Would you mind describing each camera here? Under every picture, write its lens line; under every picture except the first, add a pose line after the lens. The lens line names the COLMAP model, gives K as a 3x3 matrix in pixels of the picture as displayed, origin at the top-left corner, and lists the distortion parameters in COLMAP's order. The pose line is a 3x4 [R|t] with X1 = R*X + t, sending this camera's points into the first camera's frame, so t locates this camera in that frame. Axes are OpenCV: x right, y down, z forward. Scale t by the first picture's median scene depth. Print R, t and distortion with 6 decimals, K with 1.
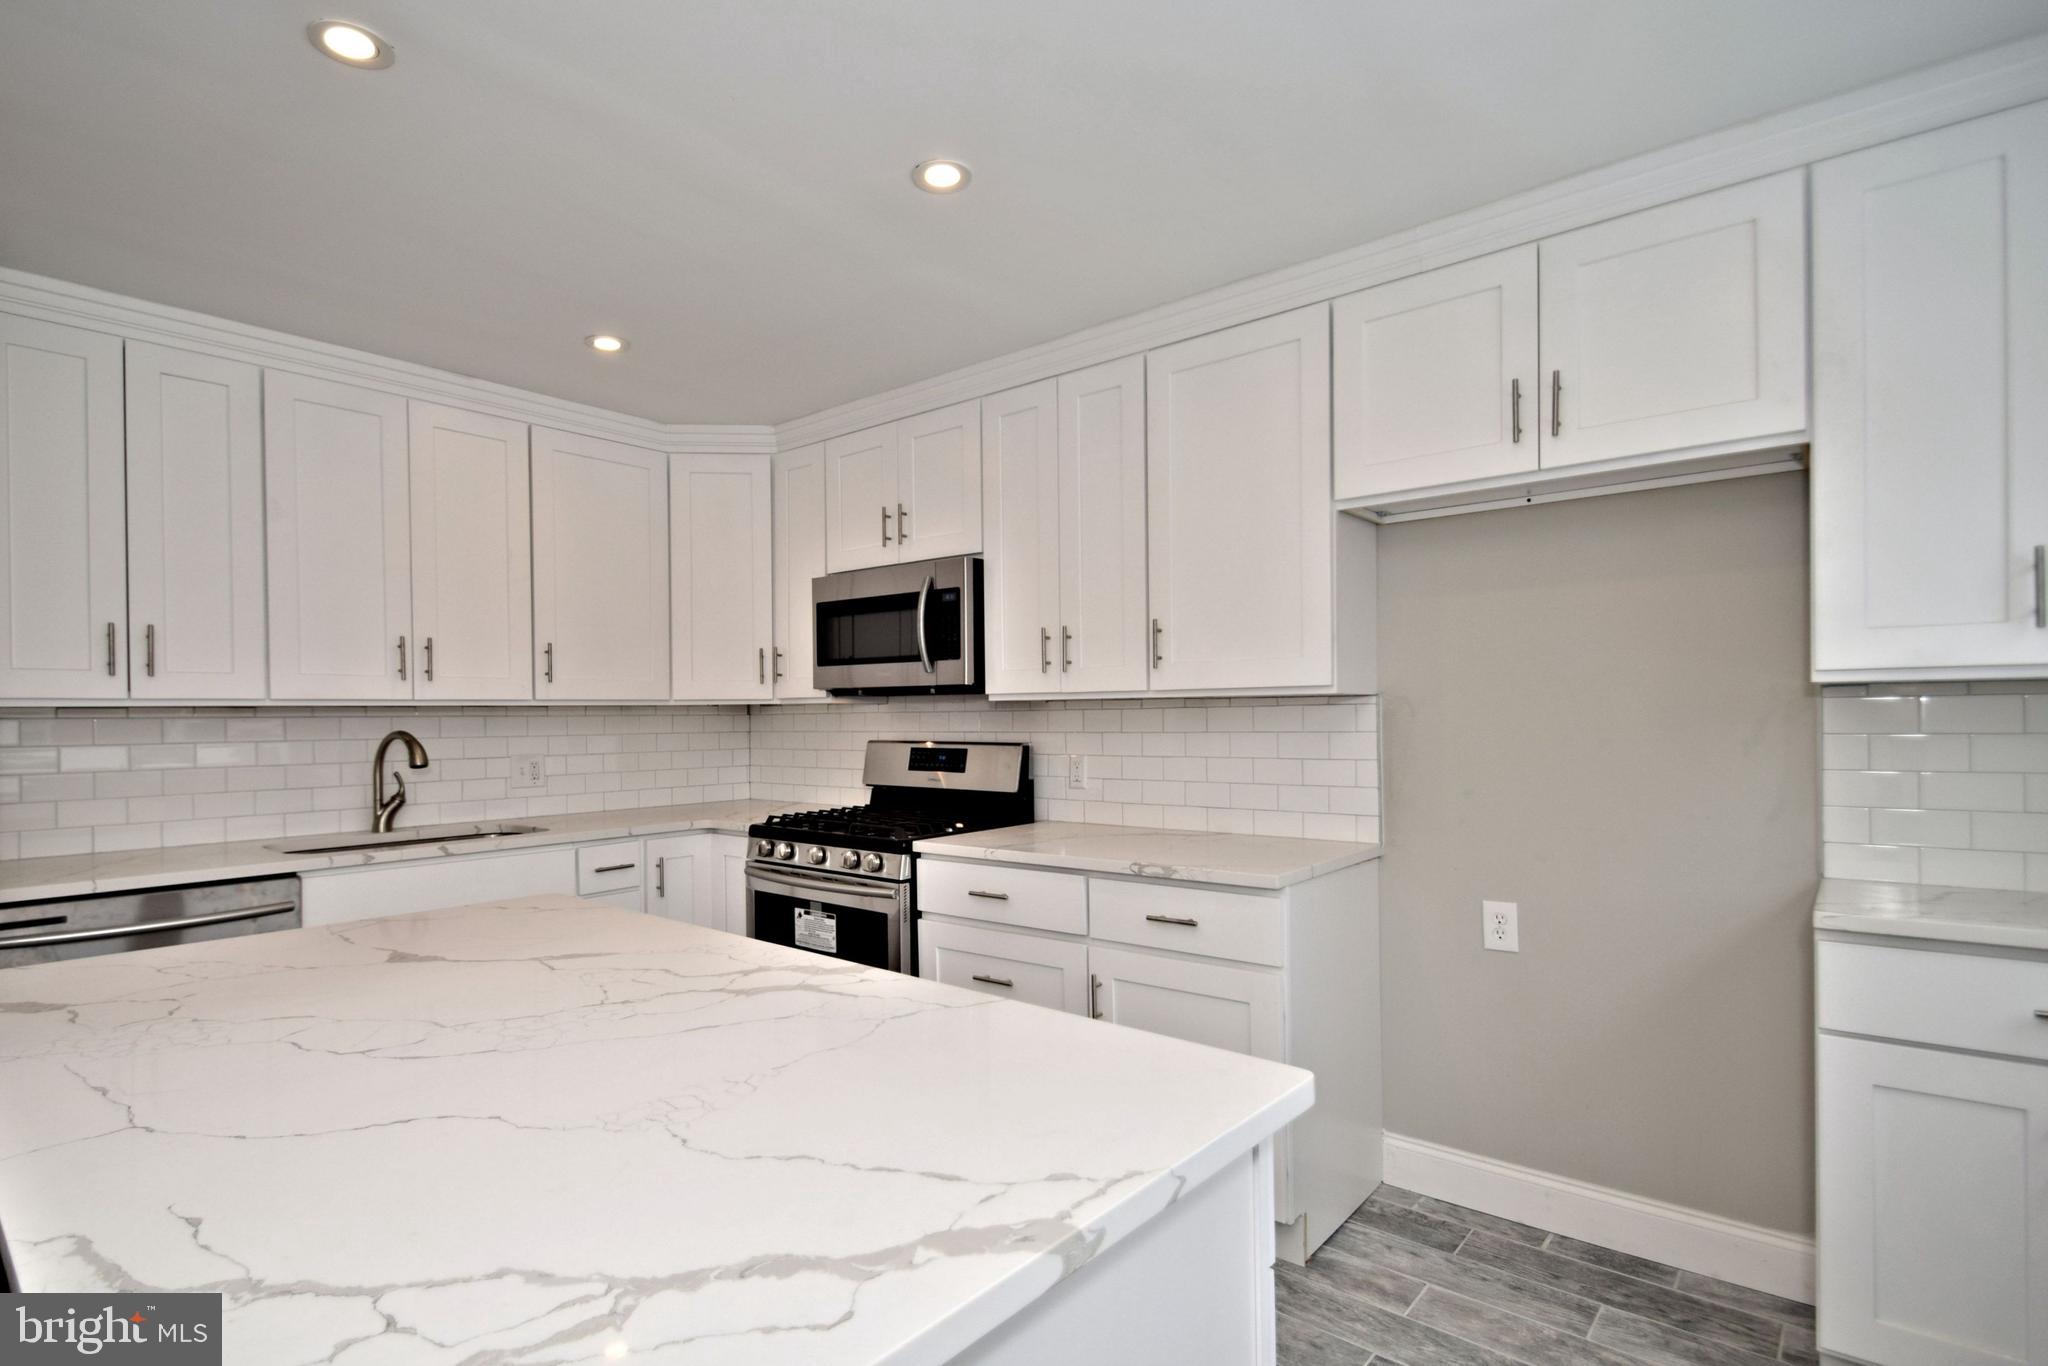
lens RADIAL K [[1022.0, 0, 986.4], [0, 1022.0, 723.2], [0, 0, 1]] dist [-0.012384, 0.000172]
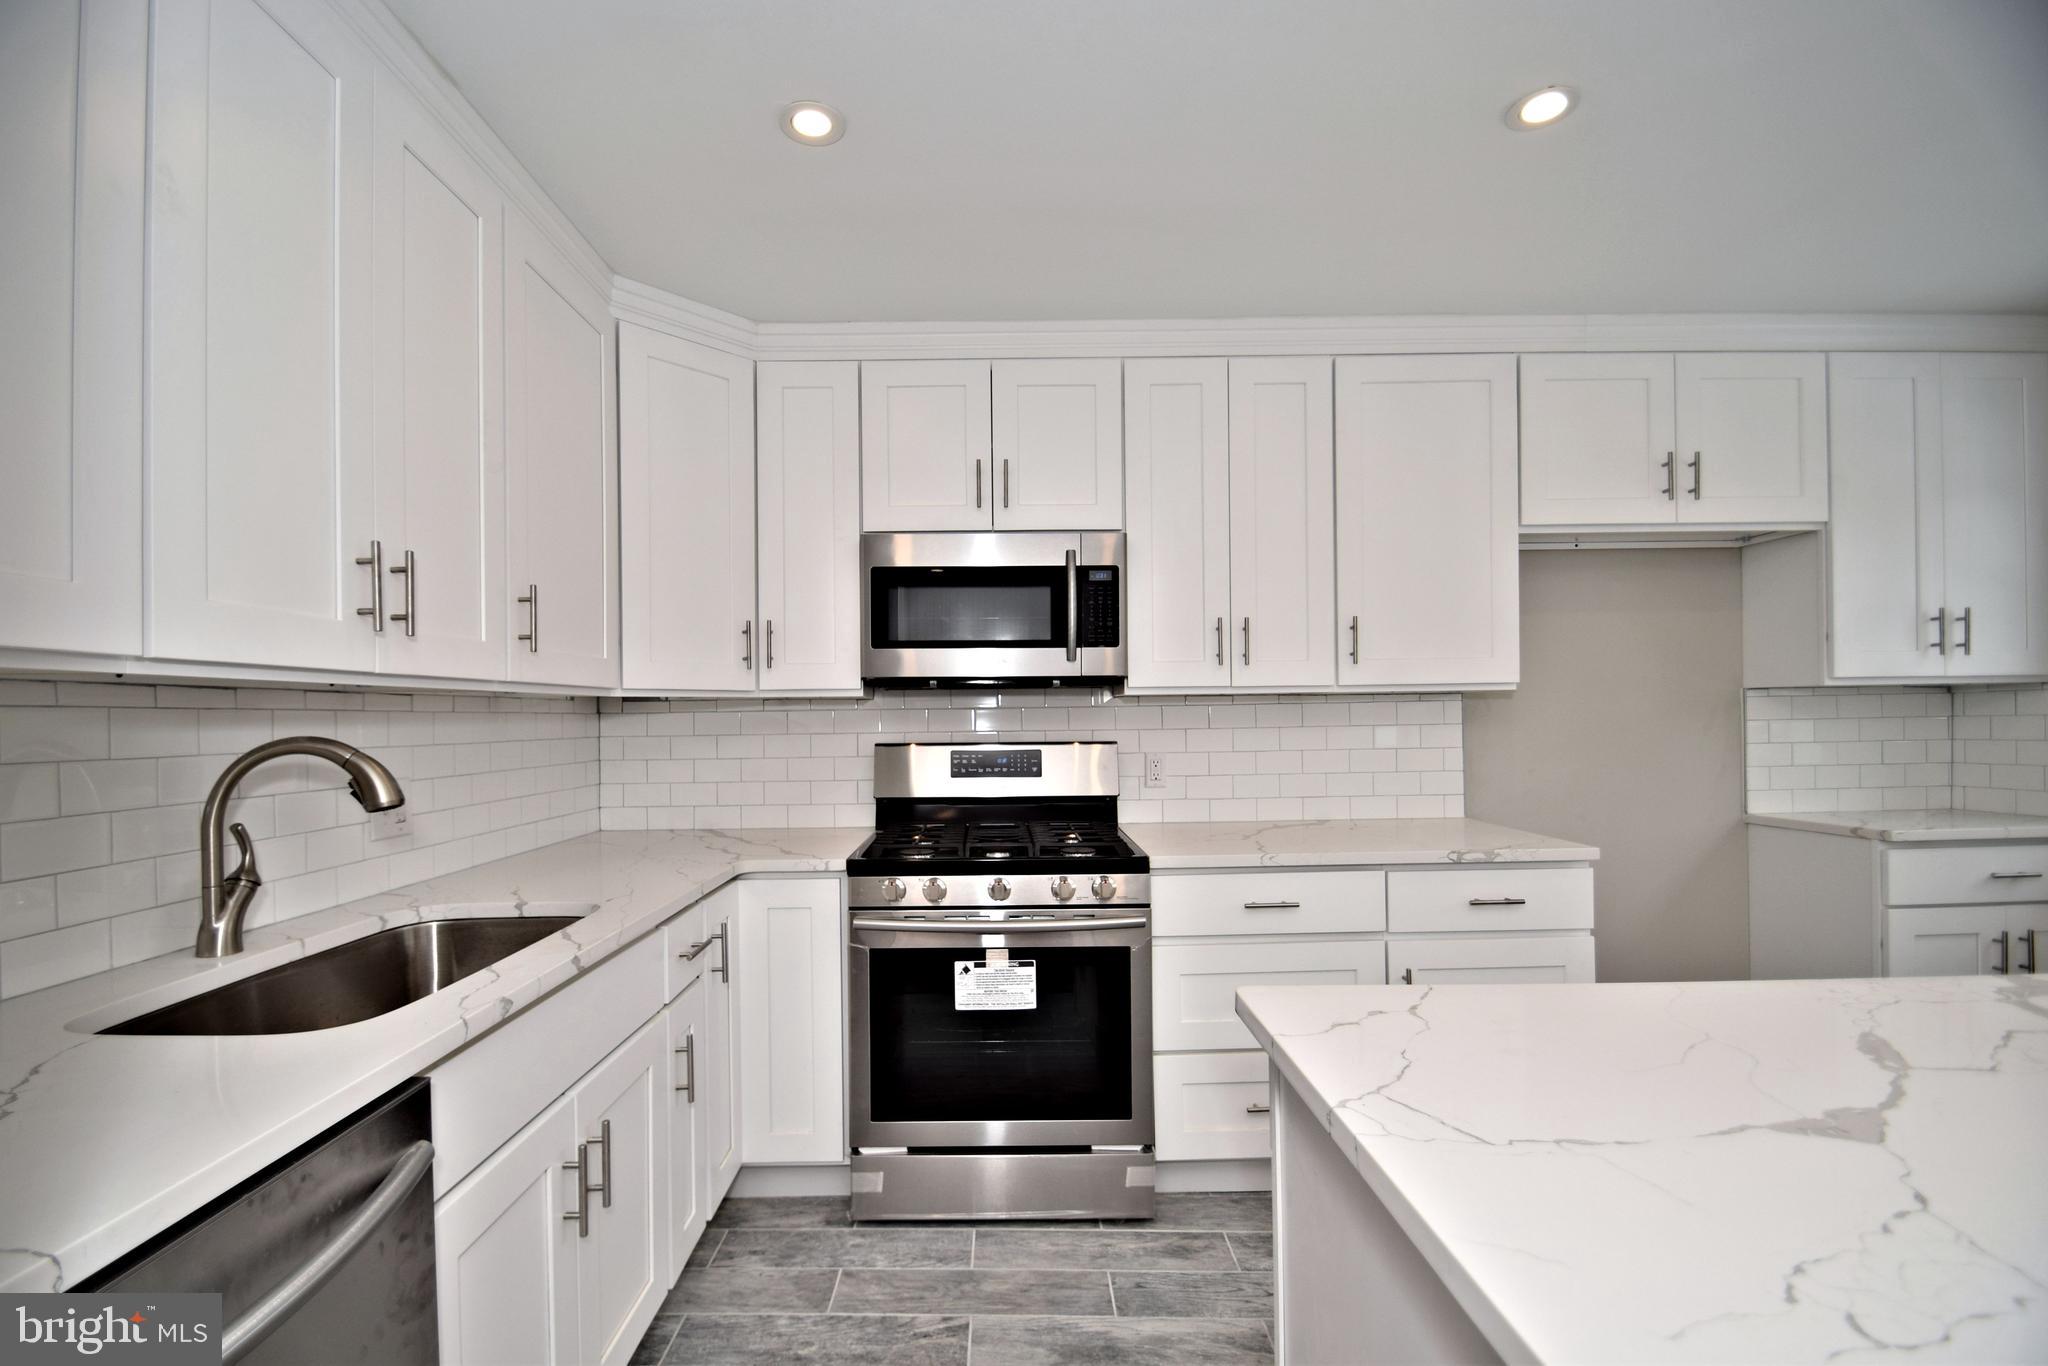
lens RADIAL K [[909.3, 0, 981.2], [0, 909.3, 717.3], [0, 0, 1]] dist [-0.001538, -0.008687]
pose [[0.757726, 0.000574, 0.652572, -0.618758], [0.009662, 0.999880, -0.012098, 0.006836], [-0.652501, 0.015472, 0.757630, 0.472256]]
